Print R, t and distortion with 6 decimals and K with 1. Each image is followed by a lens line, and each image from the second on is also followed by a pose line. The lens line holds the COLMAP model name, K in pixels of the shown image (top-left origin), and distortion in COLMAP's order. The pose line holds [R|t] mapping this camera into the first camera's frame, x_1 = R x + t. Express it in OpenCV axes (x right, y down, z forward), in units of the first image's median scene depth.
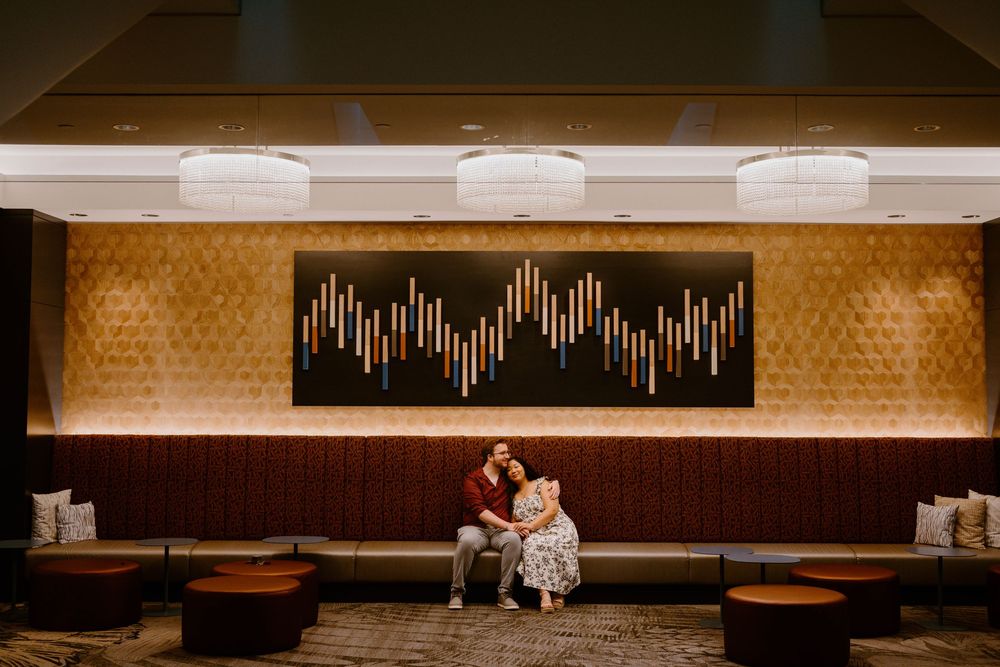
lens RADIAL K [[1195.9, 0, 497.2], [0, 1195.9, 329.0], [0, 0, 1]] dist [0.009085, 0.000000]
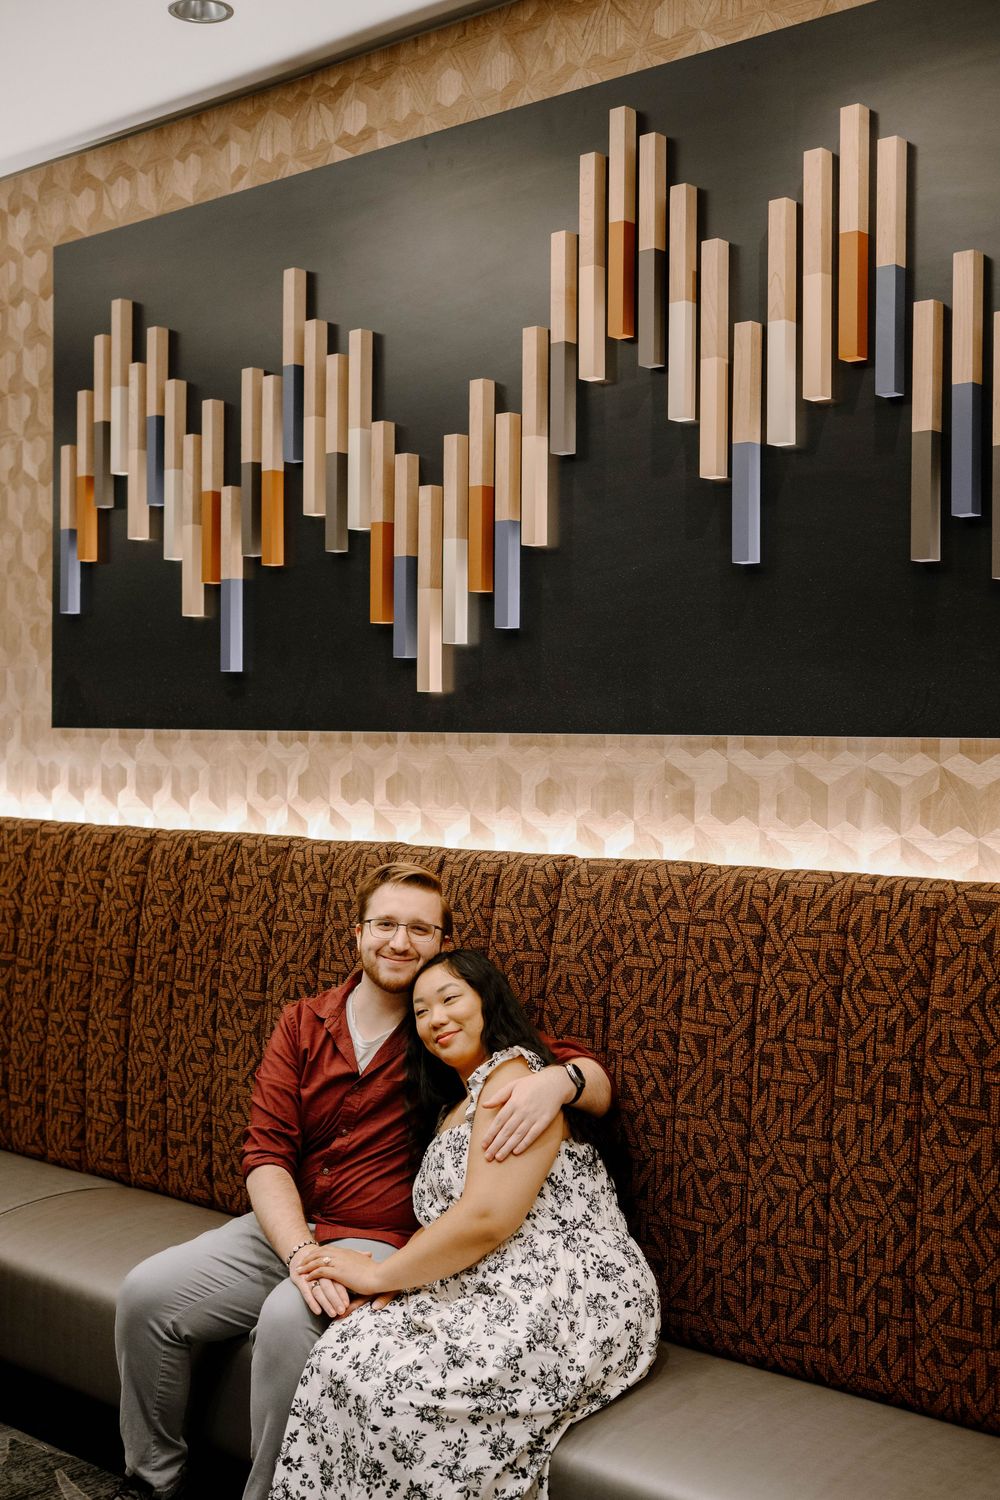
lens RADIAL K [[1793.8, 0, 499.3], [0, 1793.8, 754.7], [0, 0, 1]] dist [0.009085, 0.000000]
pose [[0.750719, 0.012938, -0.660495, 0.242228], [0.031771, 0.997944, 0.055659, 0.048108], [0.659858, -0.062768, 0.748764, 0.713464]]
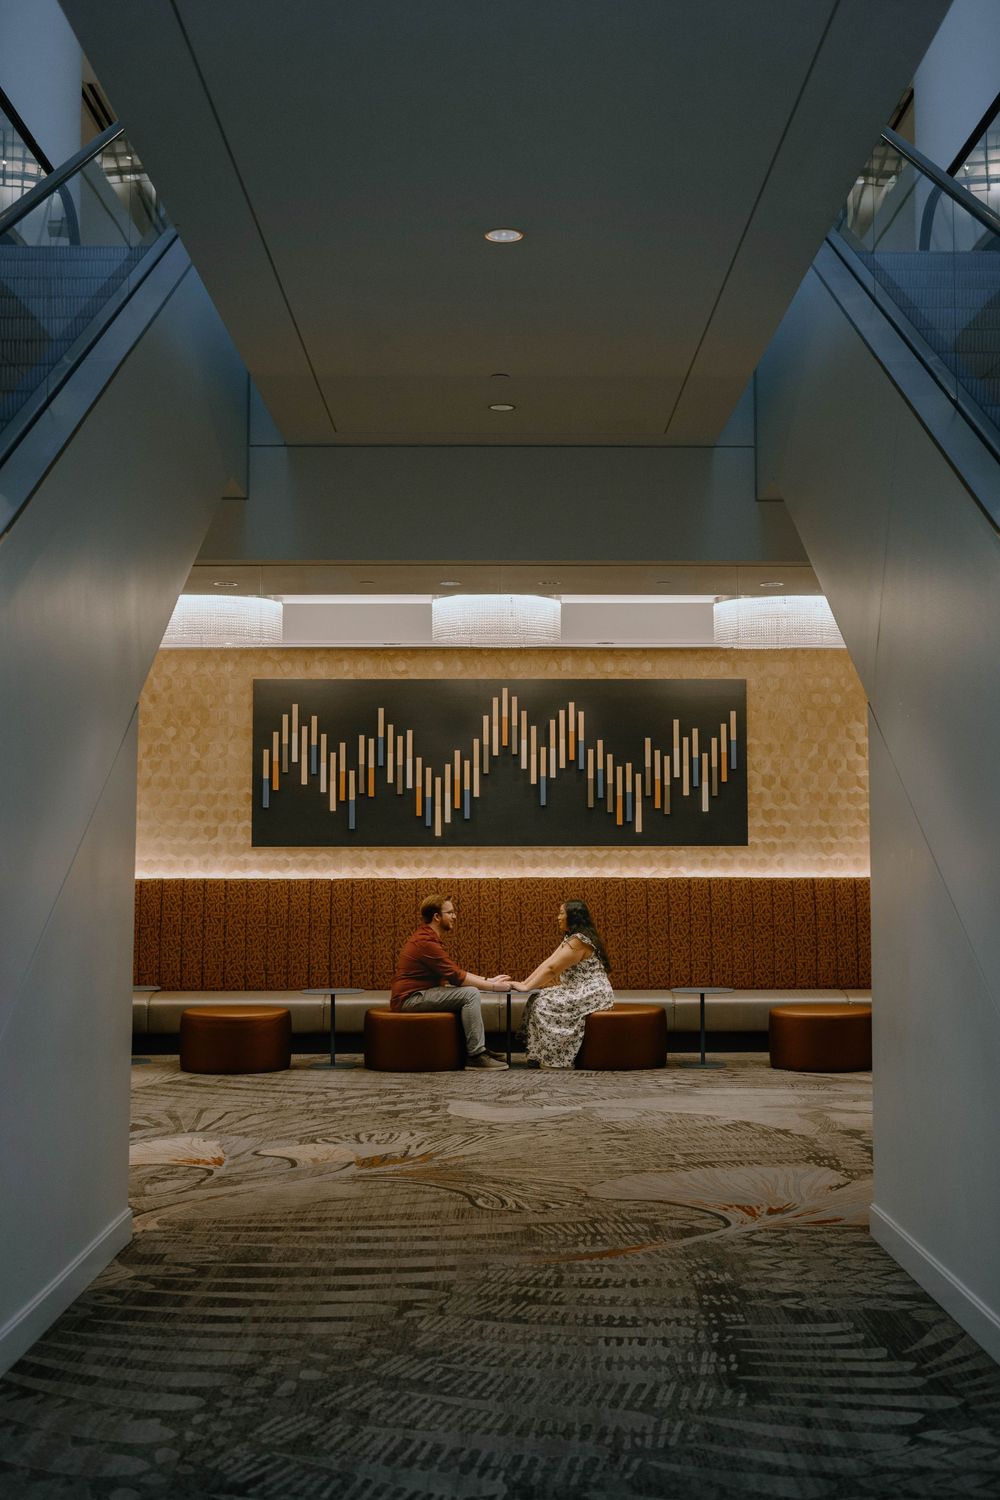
lens RADIAL K [[1793.8, 0, 520.7], [0, 1793.8, 702.9], [0, 0, 1]] dist [0.009085, 0.000000]
pose [[0.999575, -0.002903, 0.029008, -0.002970], [0.003496, 0.999785, -0.020427, -0.018095], [-0.028942, 0.020520, 0.999370, -0.395814]]
